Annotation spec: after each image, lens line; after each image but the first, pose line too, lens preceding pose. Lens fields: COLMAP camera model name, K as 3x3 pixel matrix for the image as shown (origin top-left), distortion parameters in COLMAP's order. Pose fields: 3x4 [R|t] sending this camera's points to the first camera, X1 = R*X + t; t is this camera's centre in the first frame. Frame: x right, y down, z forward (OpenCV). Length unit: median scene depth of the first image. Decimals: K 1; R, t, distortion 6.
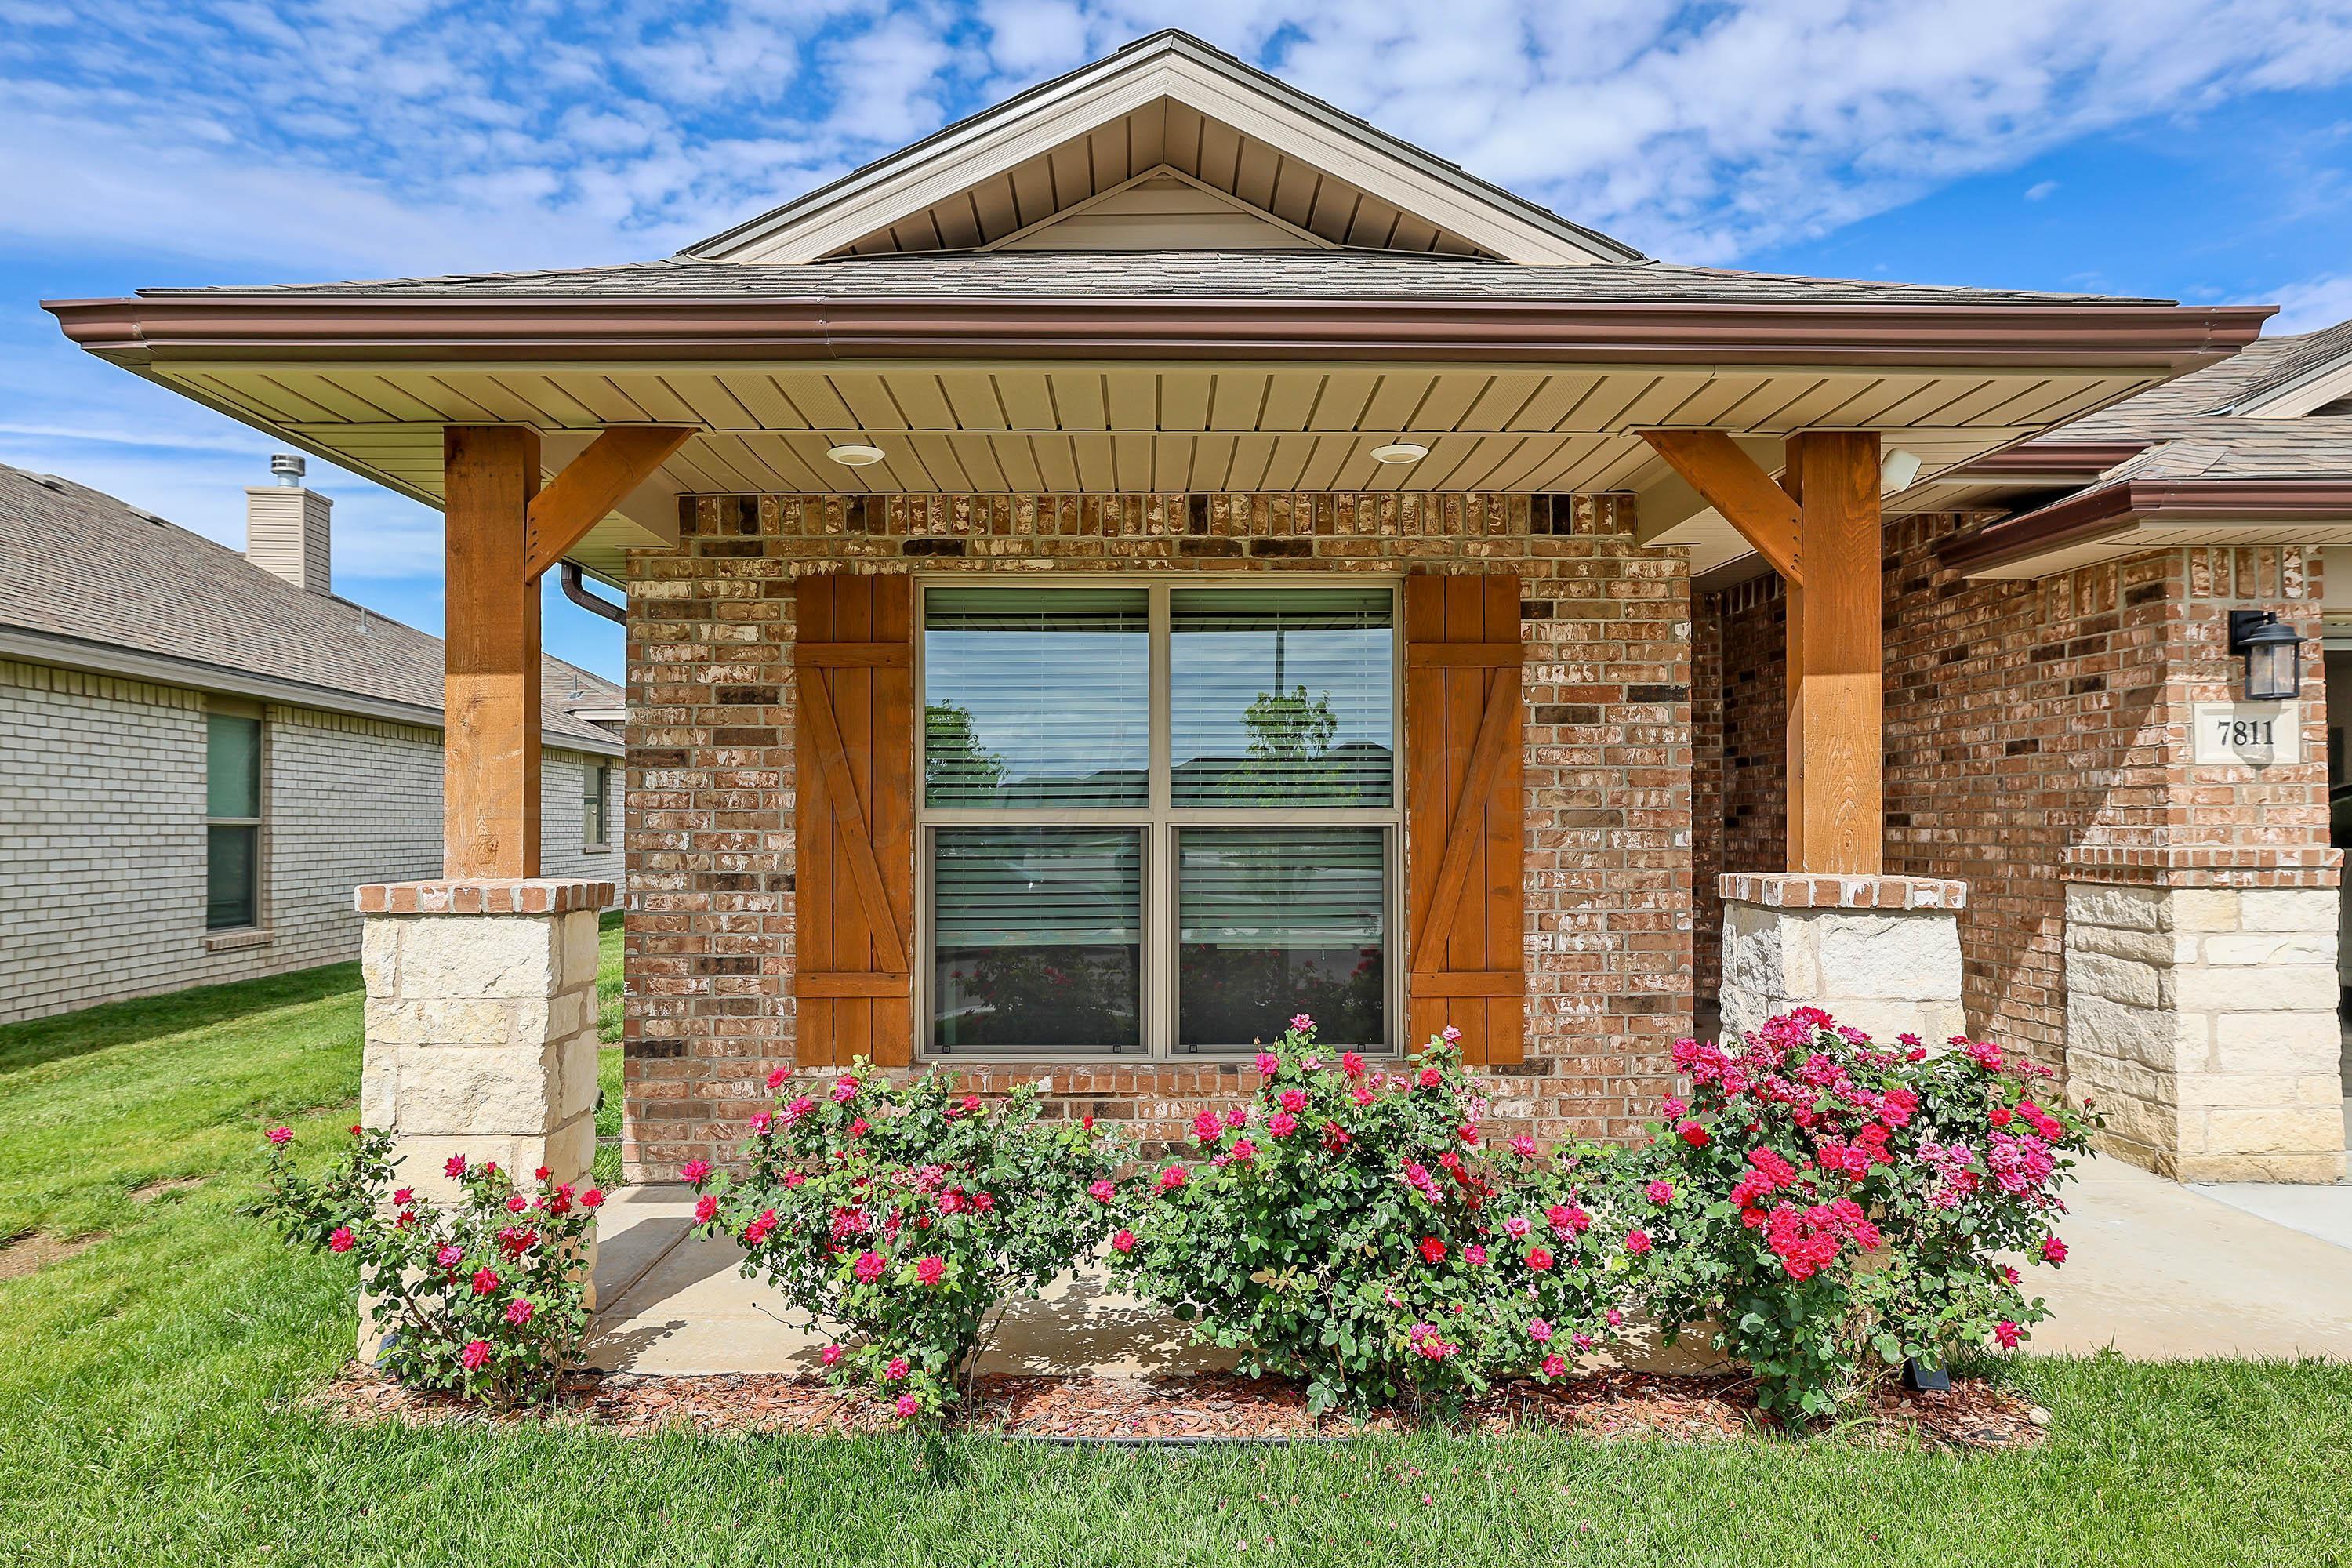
lens RADIAL K [[1544.5, 0, 1176.0], [0, 1544.5, 784.0], [0, 0, 1]] dist [-0.002777, 0.000935]
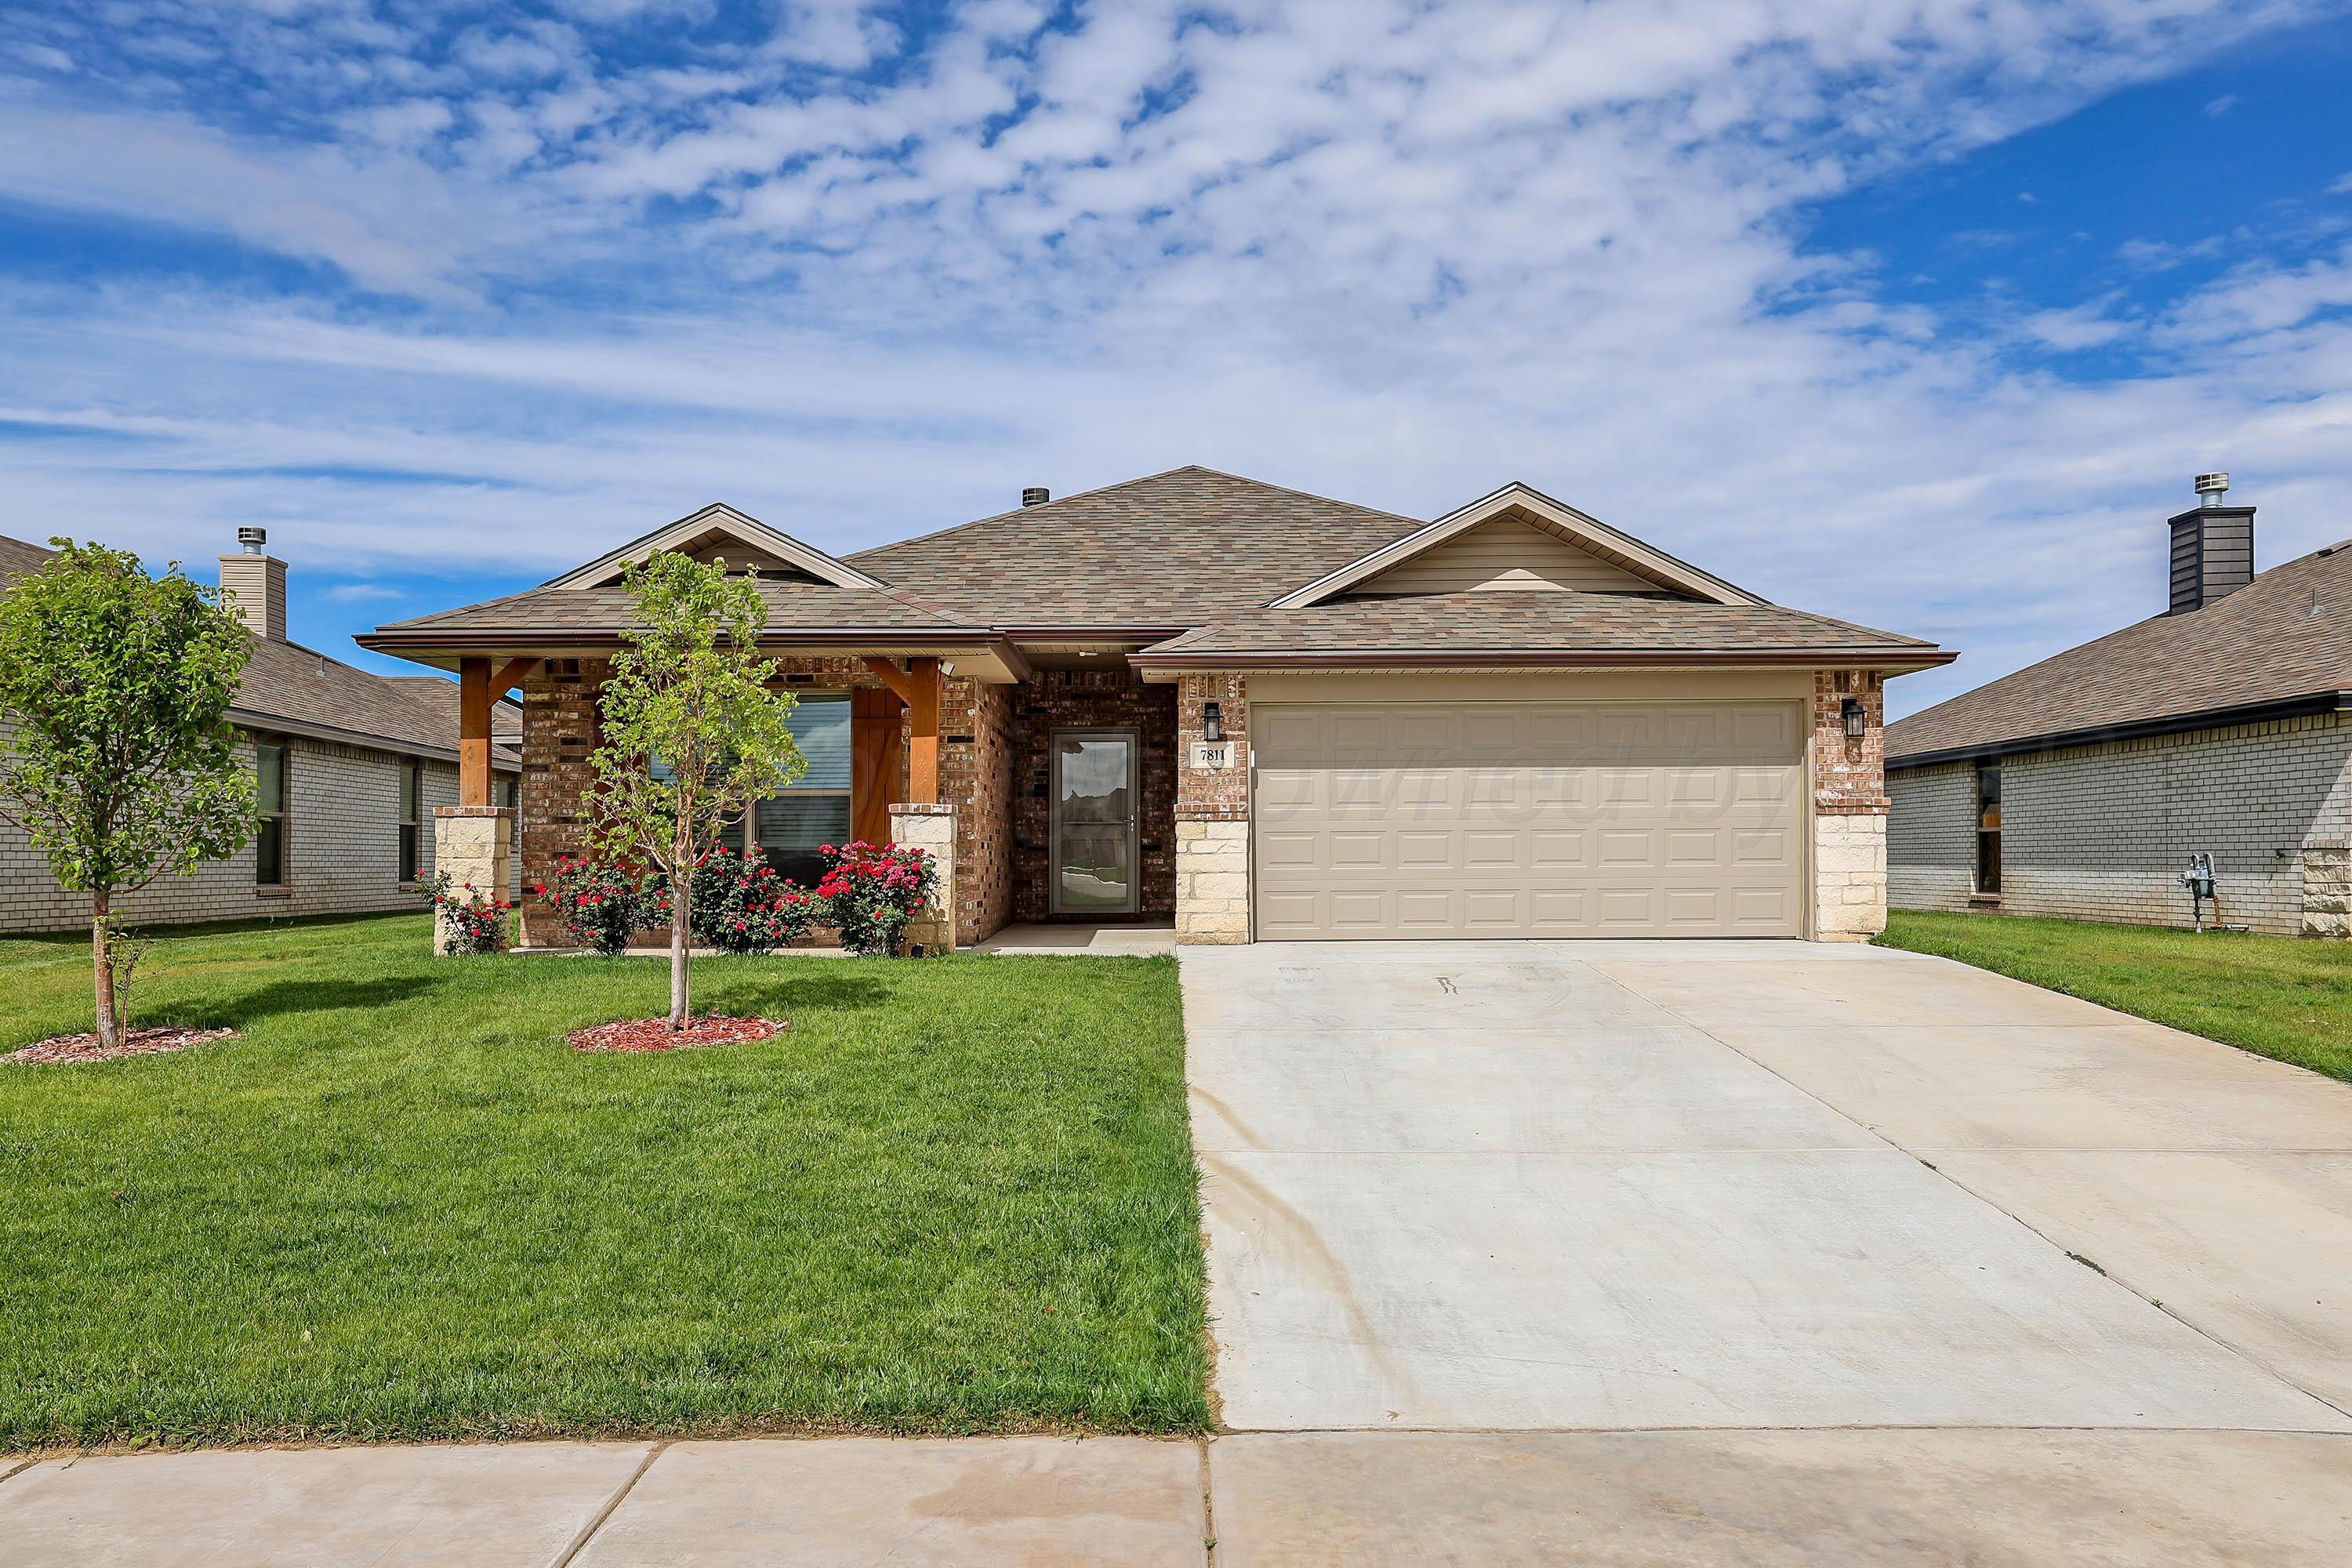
lens RADIAL K [[1822.5, 0, 1176.0], [0, 1822.5, 784.0], [0, 0, 1]] dist [0.009231, 0.002185]
pose [[0.999989, -0.003693, -0.002817, 0.646837], [0.003641, 0.999828, -0.018213, 0.061506], [0.002884, 0.018202, 0.999830, -1.774536]]
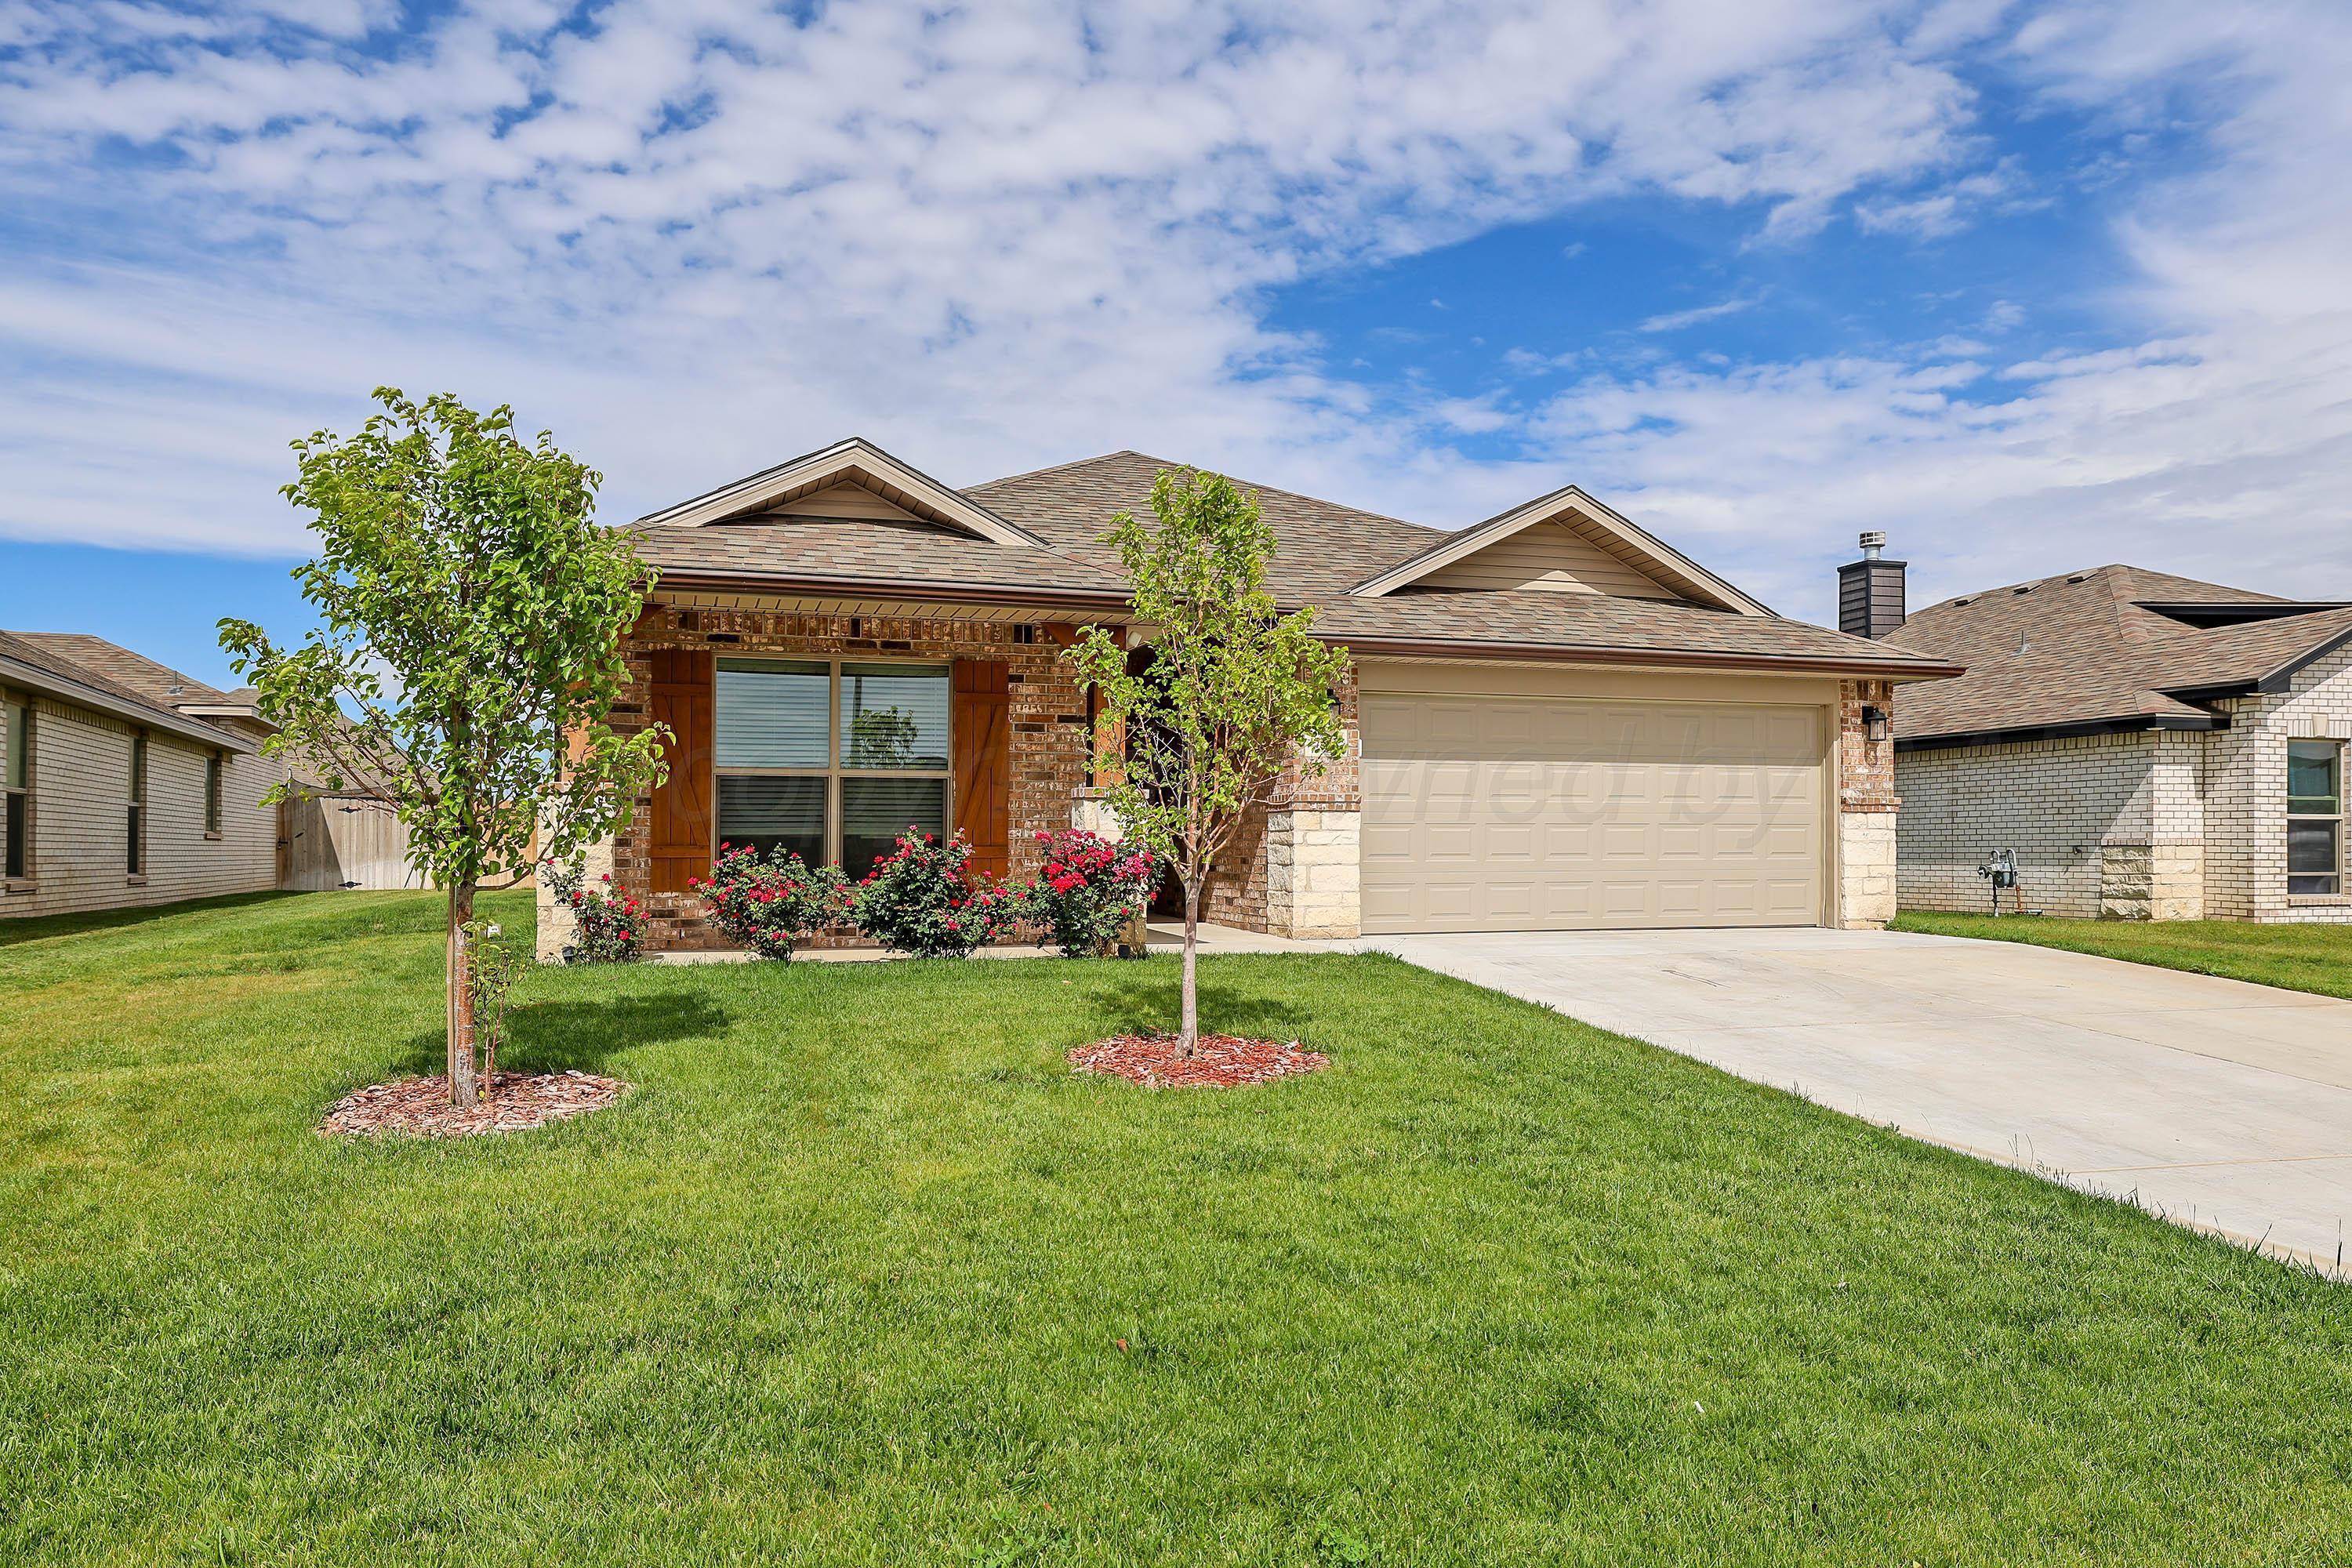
lens RADIAL K [[1666.9, 0, 1243.9], [0, 1666.9, 791.0], [0, 0, 1]] dist [-0.017334, 0.046721]
pose [[0.948803, 0.011988, 0.315642, -0.193783], [-0.007986, 0.999871, -0.013969, 0.072922], [-0.315768, 0.010733, 0.948776, -1.288702]]
